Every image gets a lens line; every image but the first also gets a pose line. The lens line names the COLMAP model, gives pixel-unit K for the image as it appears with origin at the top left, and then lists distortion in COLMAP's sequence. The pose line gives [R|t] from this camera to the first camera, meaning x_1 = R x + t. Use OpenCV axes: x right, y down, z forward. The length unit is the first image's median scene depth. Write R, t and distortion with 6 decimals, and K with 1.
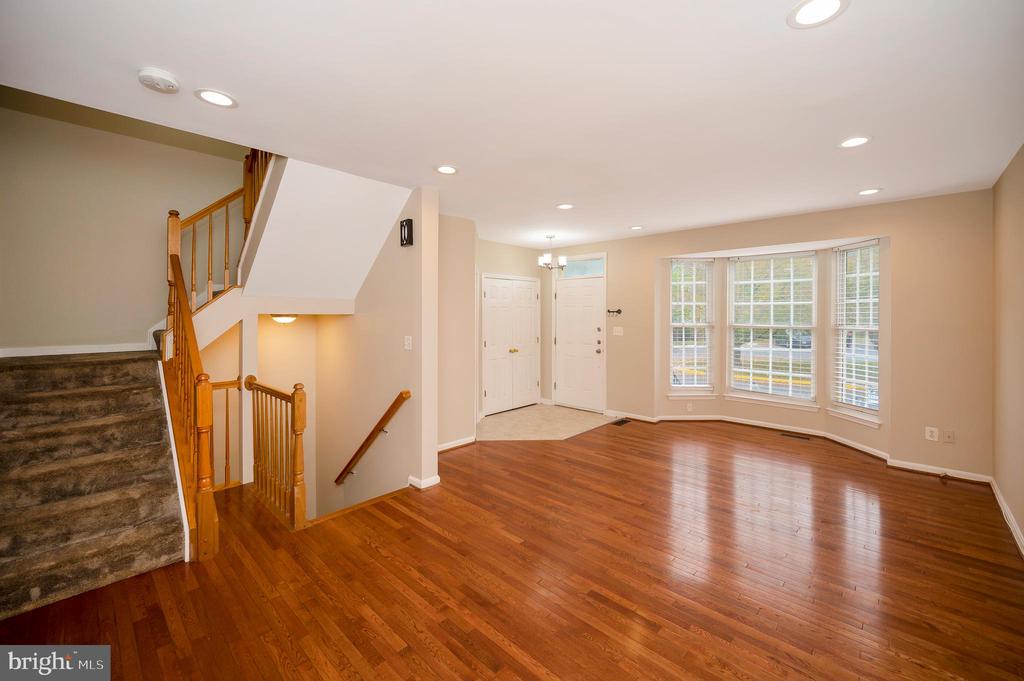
lens RADIAL K [[402.3, 0, 535.5], [0, 402.3, 312.5], [0, 0, 1]] dist [-0.000372, 0.000765]
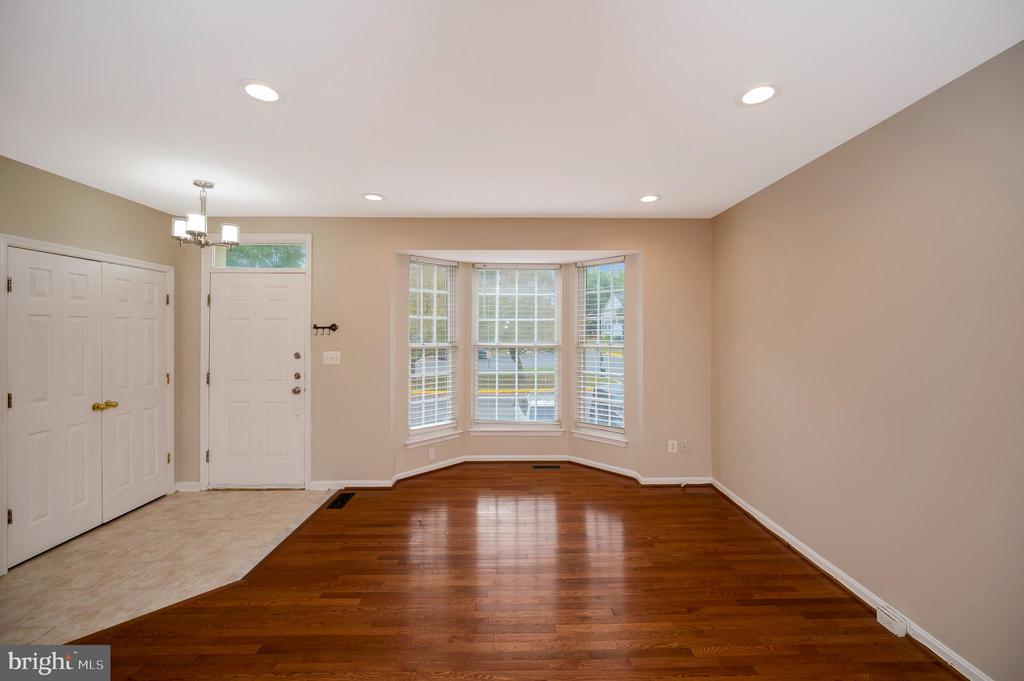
lens RADIAL K [[402.3, 0, 512.3], [0, 402.3, 331.1], [0, 0, 1]] dist [-0.000372, 0.000765]
pose [[0.744666, 0.001723, 0.667435, -0.012887], [-0.003208, 0.999994, 0.000998, 0.002029], [-0.667429, -0.002885, 0.744668, 0.329585]]
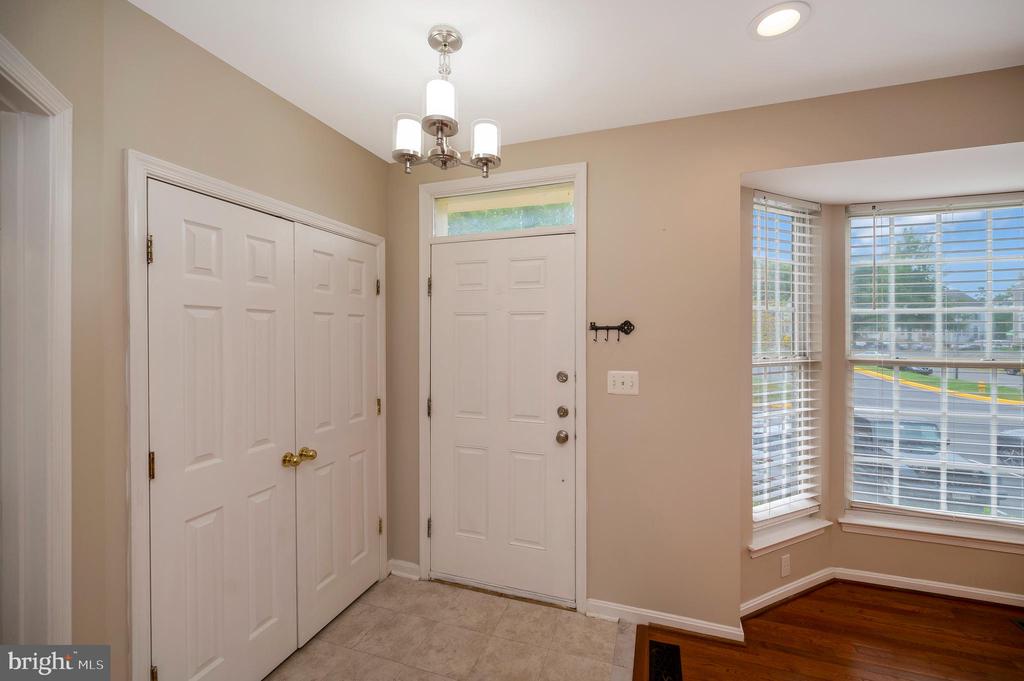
lens RADIAL K [[402.3, 0, 518.1], [0, 402.3, 336.9], [0, 0, 1]] dist [-0.000372, 0.000765]
pose [[0.924931, -0.003166, 0.380123, -0.018767], [-0.000375, 0.999957, 0.009242, 0.002848], [-0.380136, -0.008691, 0.924890, 0.729218]]
